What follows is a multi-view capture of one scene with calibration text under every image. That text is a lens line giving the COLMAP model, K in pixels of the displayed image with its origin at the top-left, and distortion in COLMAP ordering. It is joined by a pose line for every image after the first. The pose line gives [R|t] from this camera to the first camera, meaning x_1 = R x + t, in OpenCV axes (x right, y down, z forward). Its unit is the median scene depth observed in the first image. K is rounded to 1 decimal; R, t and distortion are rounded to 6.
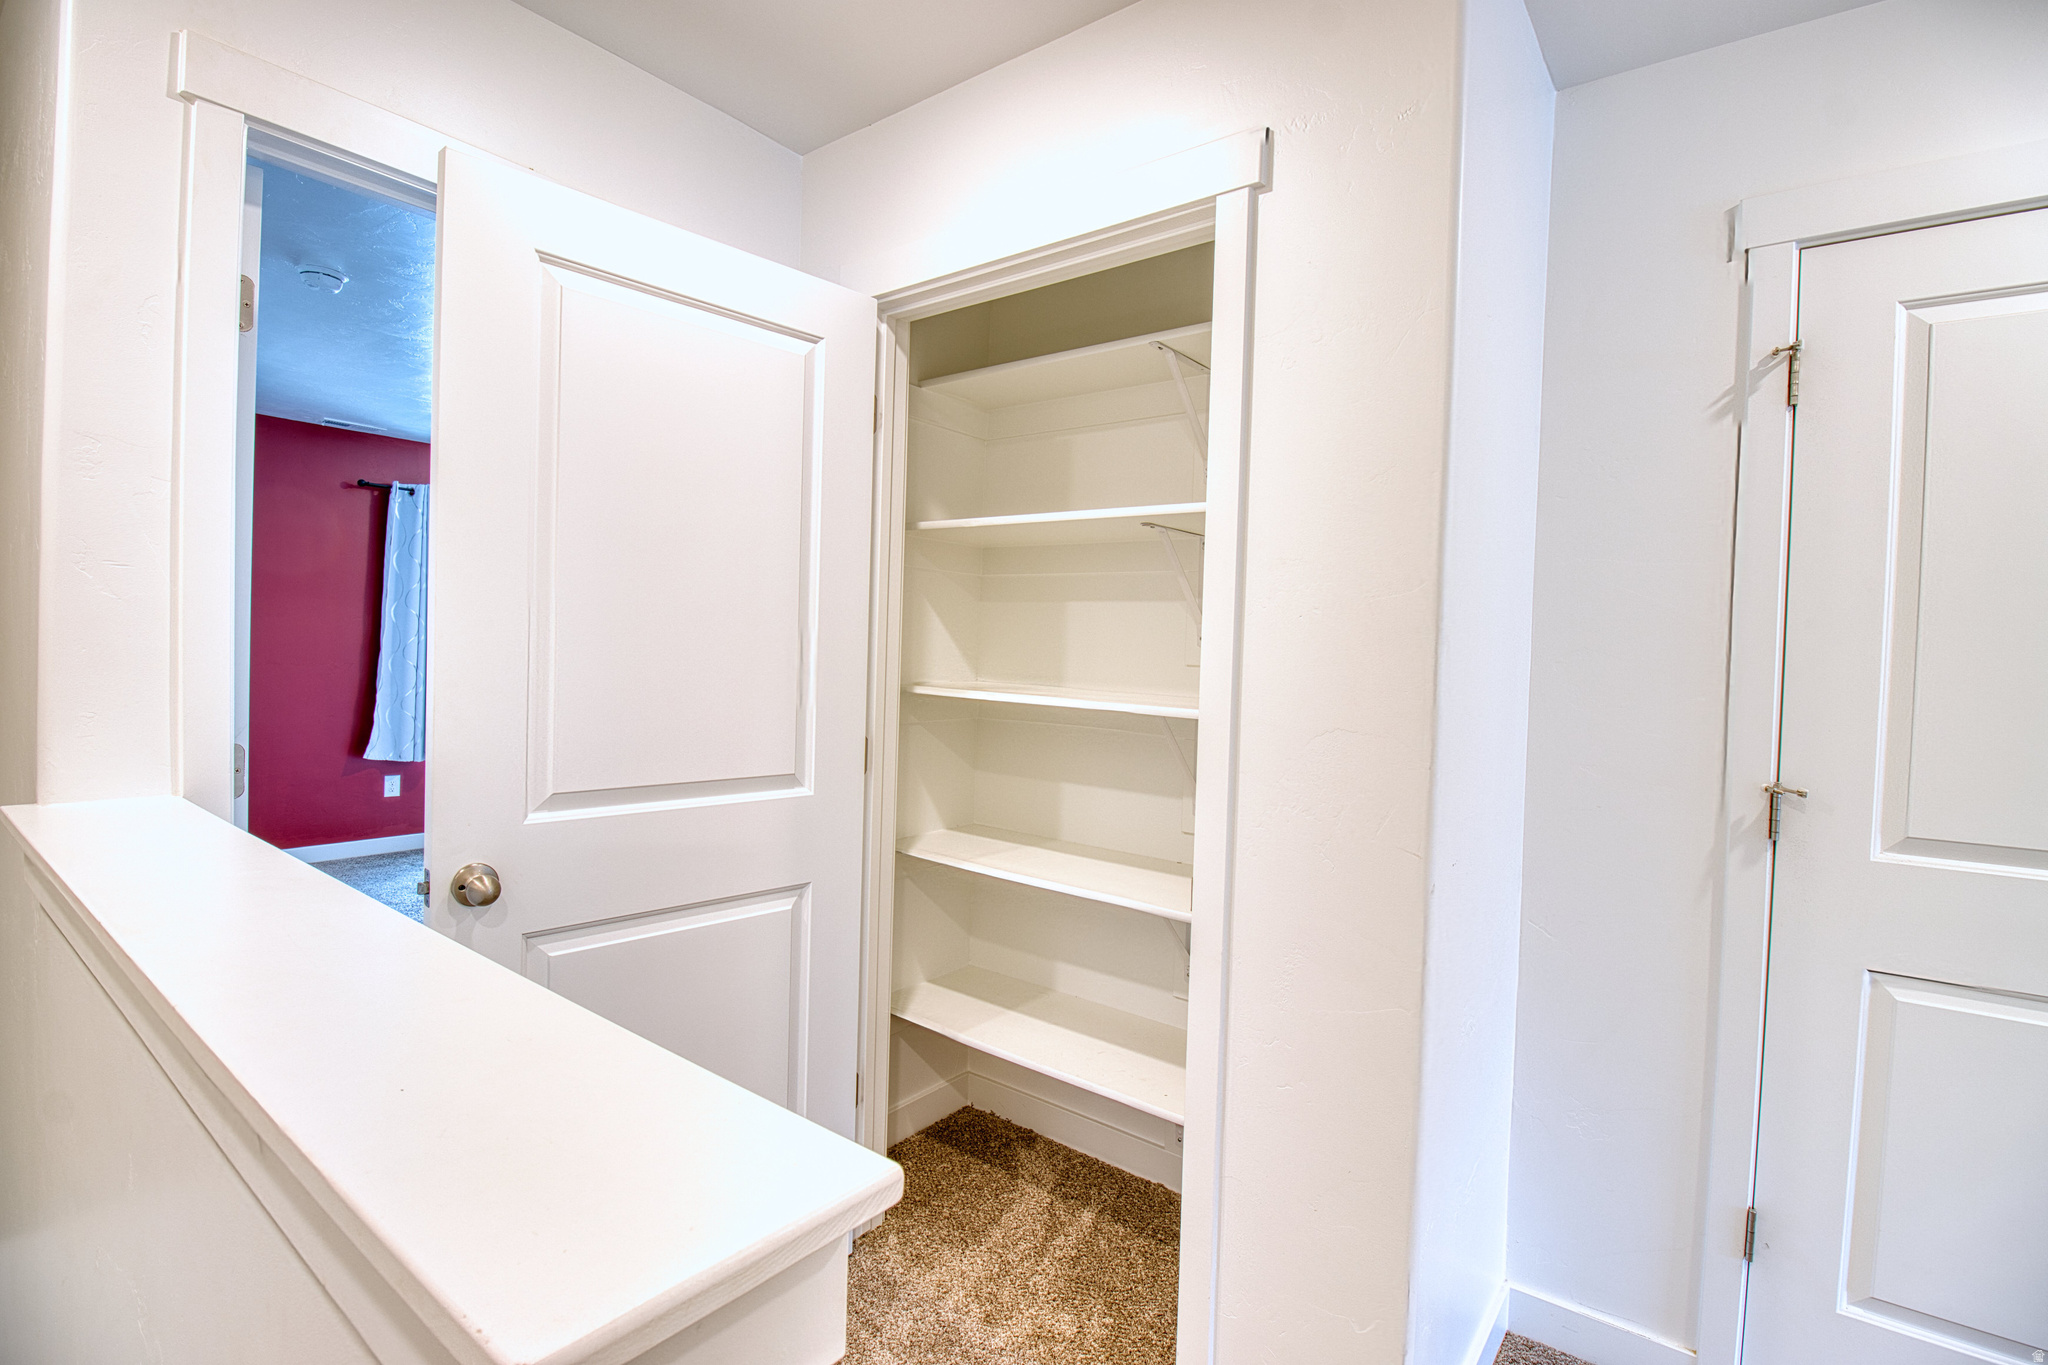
lens RADIAL K [[947.3, 0, 1019.6], [0, 947.3, 674.9], [0, 0, 1]] dist [0.003108, -0.013480]
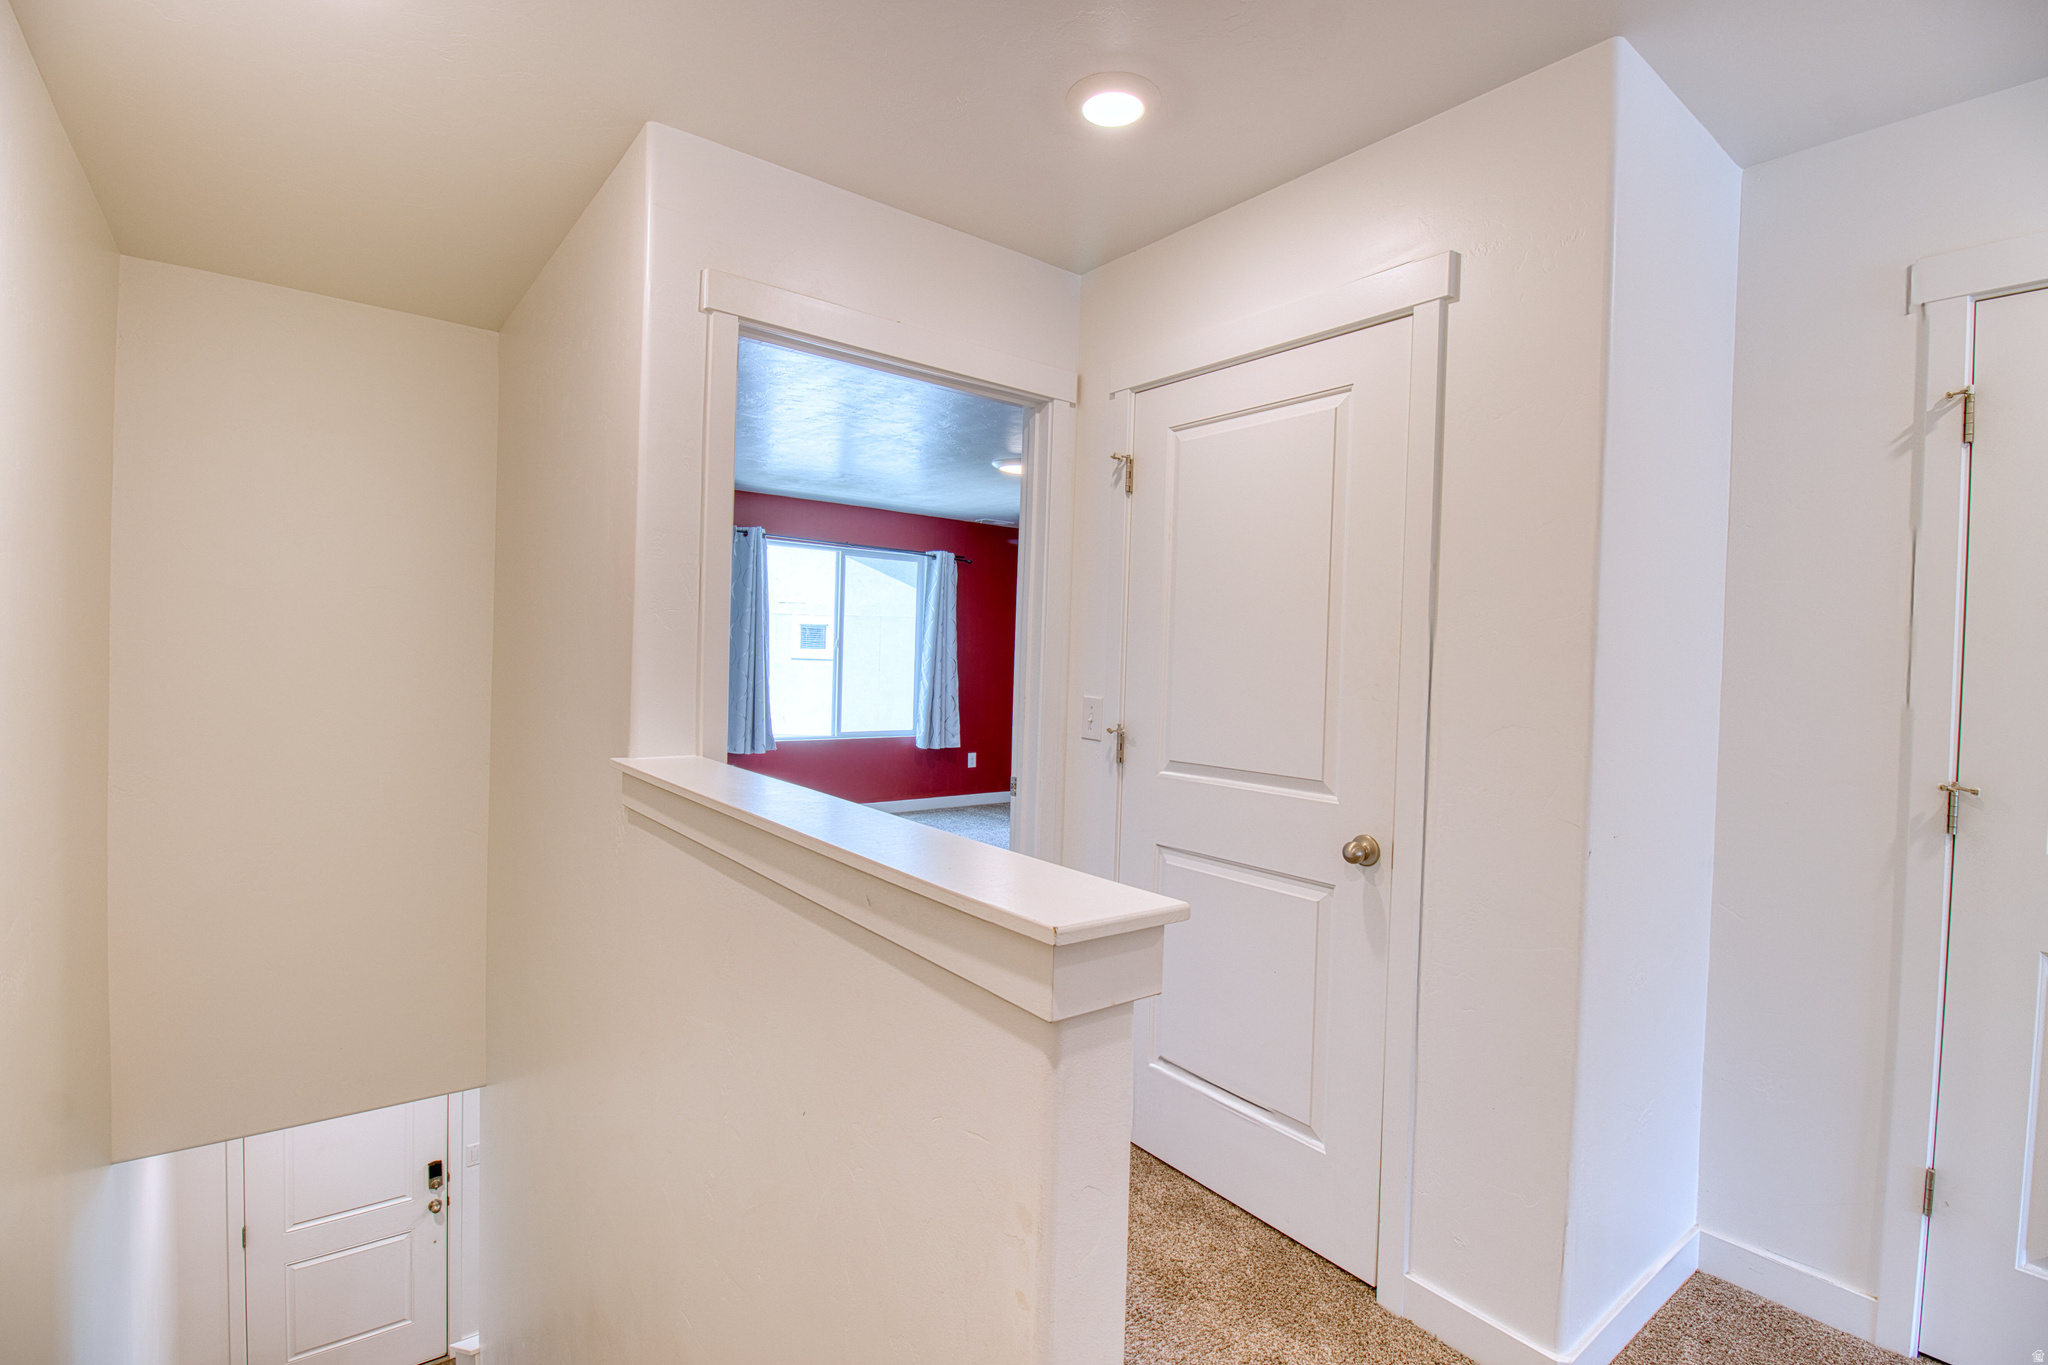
lens RADIAL K [[941.3, 0, 1017.3], [0, 941.3, 677.4], [0, 0, 1]] dist [-0.021761, -0.000701]
pose [[0.968013, 0.003915, -0.250870, 0.007792], [-0.006649, 0.999927, -0.010054, 0.009082], [0.250812, 0.011400, 0.967969, -0.317138]]
